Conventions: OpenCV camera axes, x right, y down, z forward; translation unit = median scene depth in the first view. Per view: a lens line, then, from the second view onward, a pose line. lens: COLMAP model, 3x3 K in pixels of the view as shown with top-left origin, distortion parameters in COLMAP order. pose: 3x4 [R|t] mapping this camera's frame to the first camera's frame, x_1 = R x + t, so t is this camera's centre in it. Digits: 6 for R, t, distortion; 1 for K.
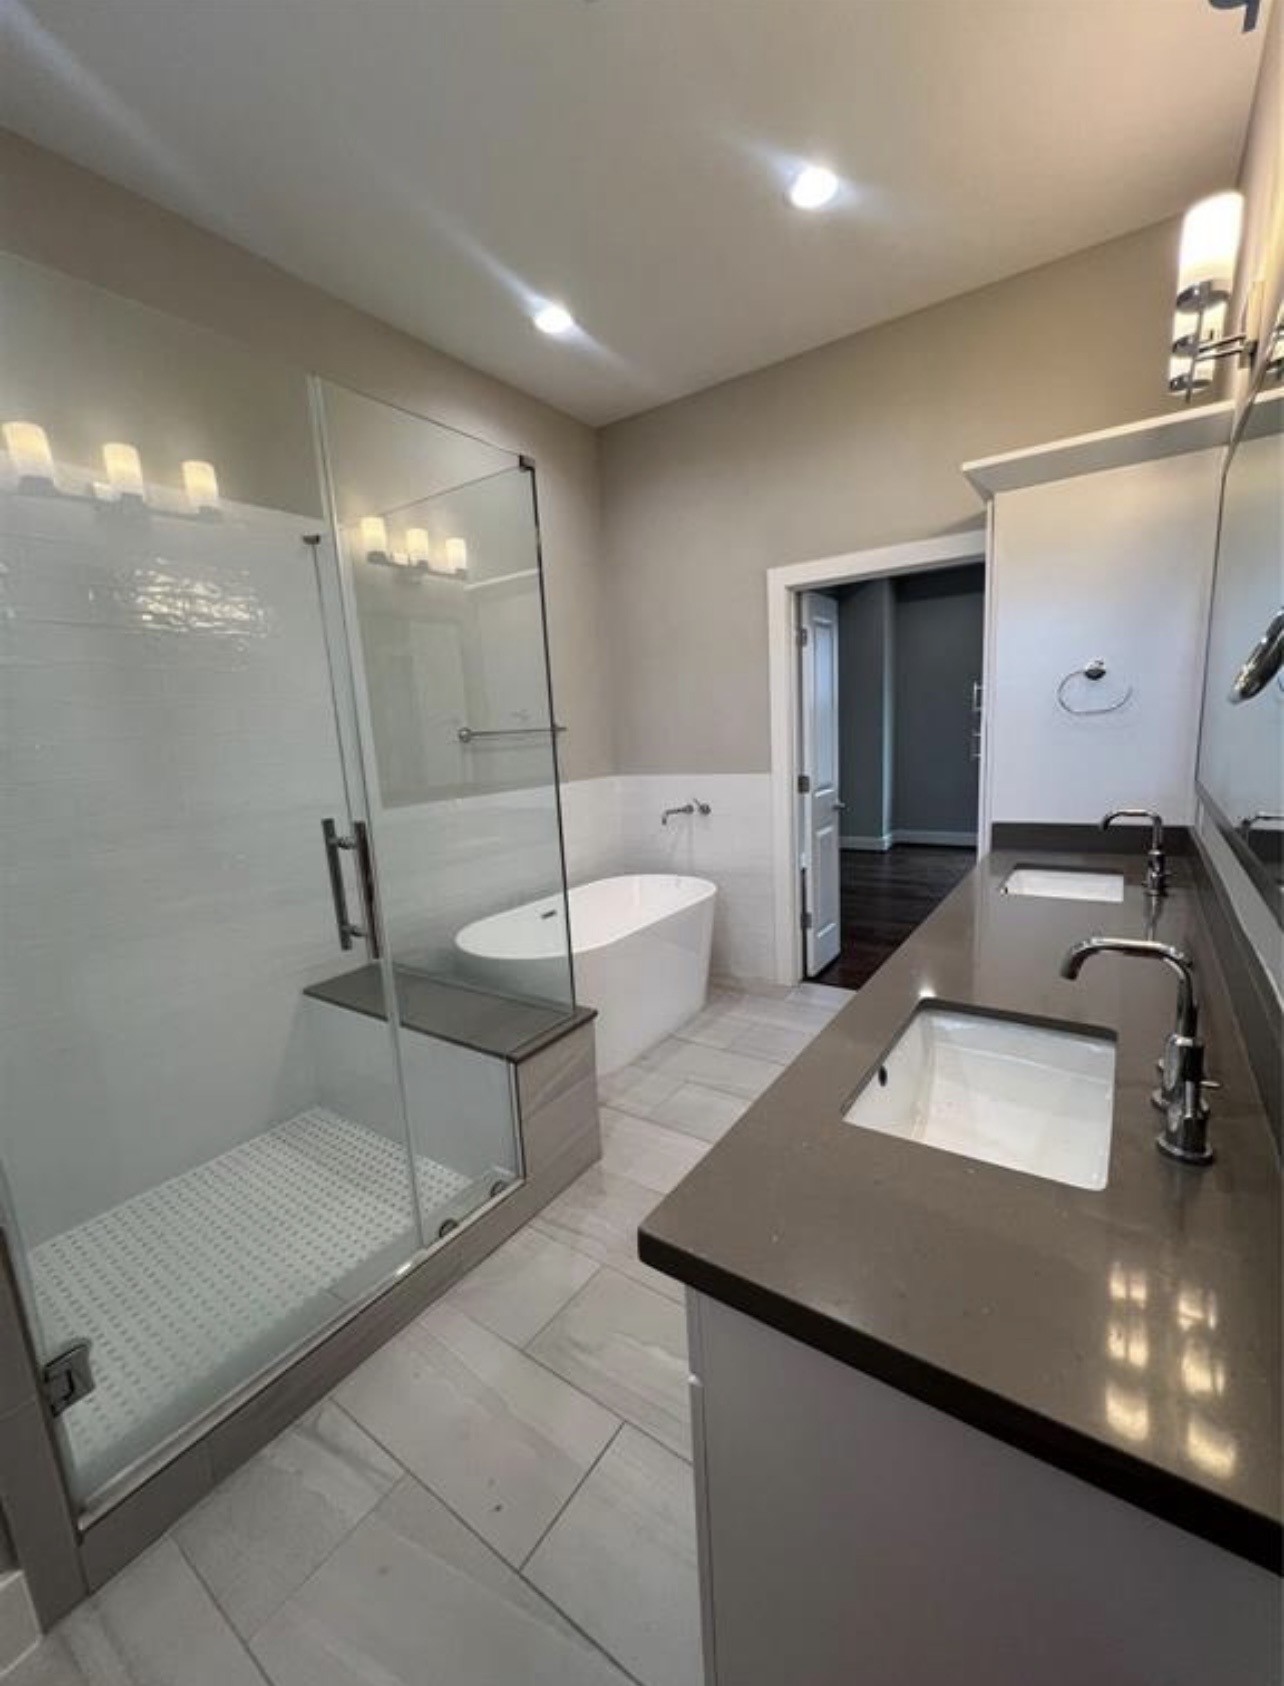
lens RADIAL K [[680.0, 0, 650.7], [0, 680.0, 848.2], [0, 0, 1]] dist [-0.003423, -0.000563]
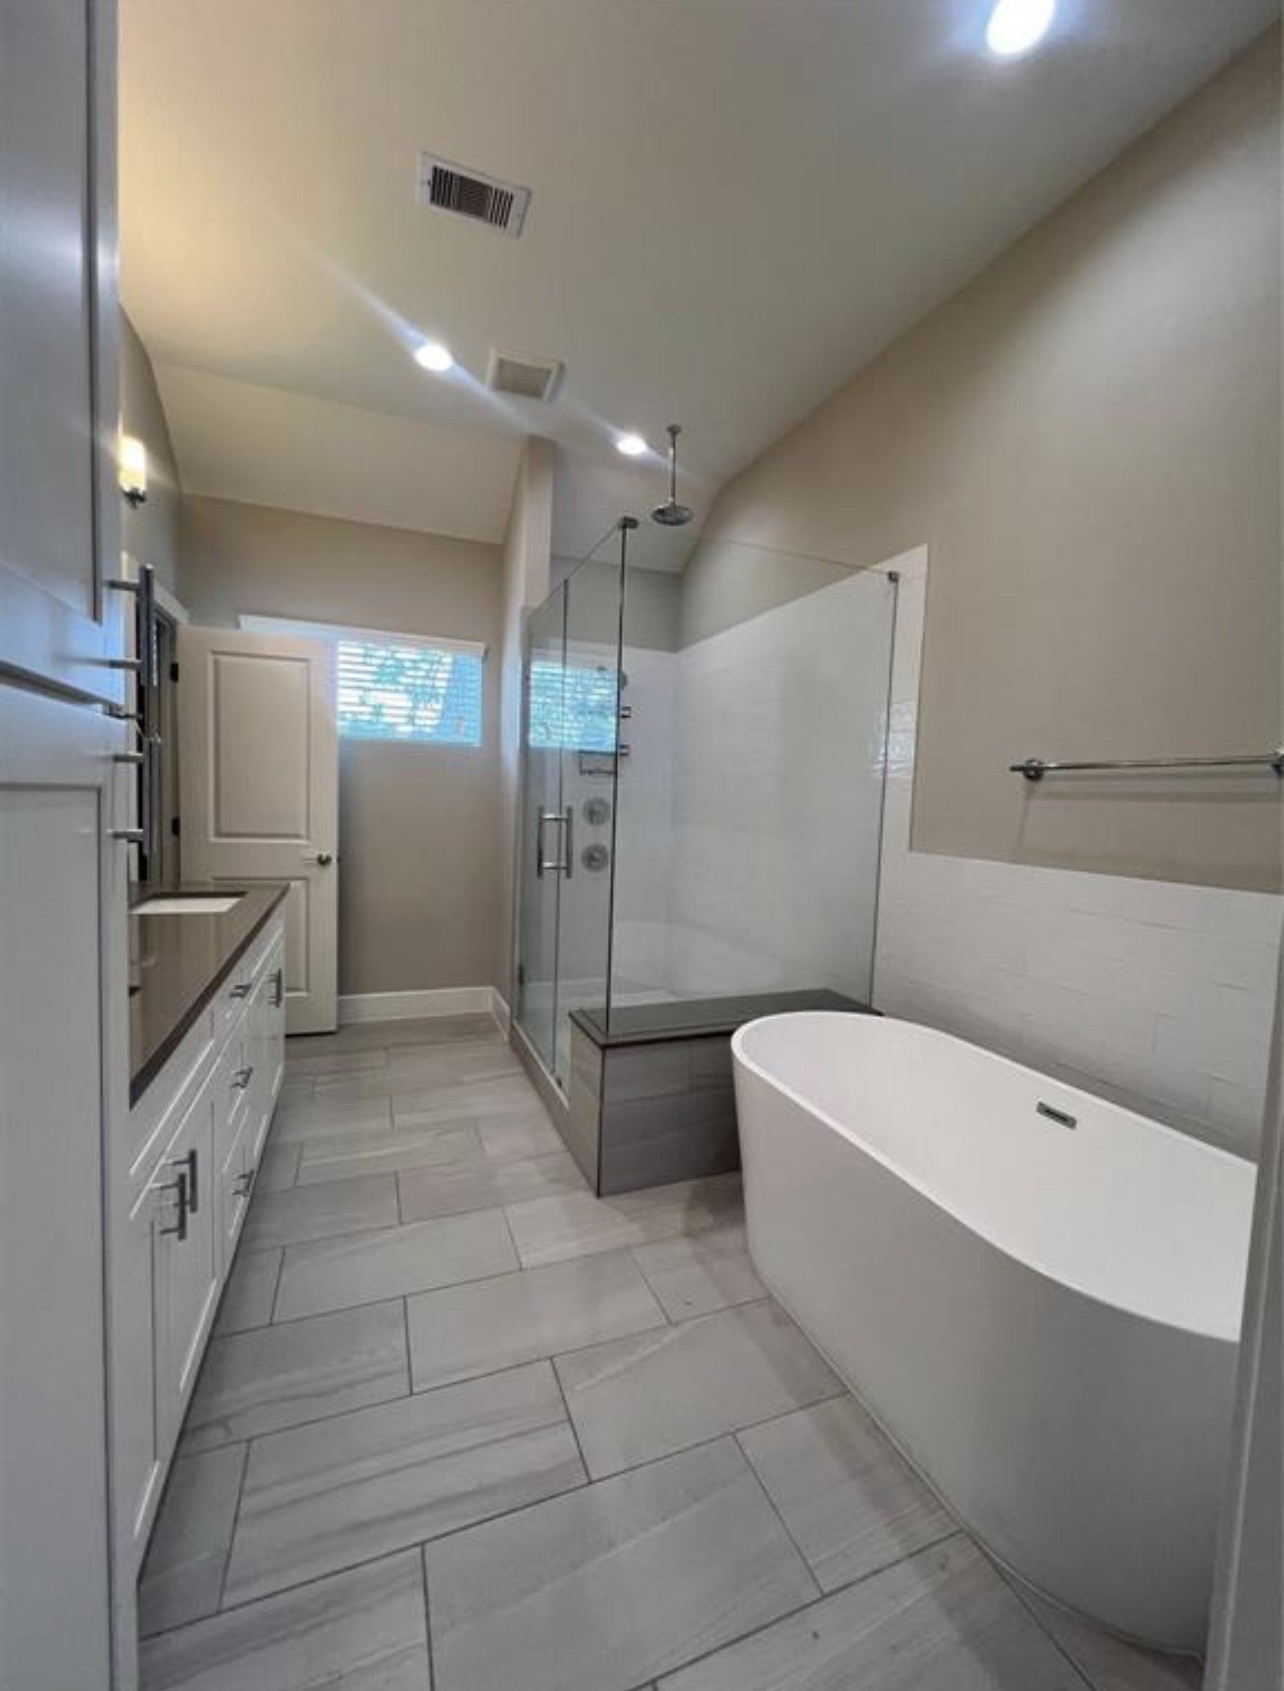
lens RADIAL K [[682.0, 0, 645.9], [0, 682.0, 837.1], [0, 0, 1]] dist [-0.003423, -0.000563]
pose [[-0.539717, 0.095392, -0.836424, 0.659222], [-0.152906, 0.965925, 0.208827, -0.266251], [0.827844, 0.240602, -0.506740, 1.415782]]
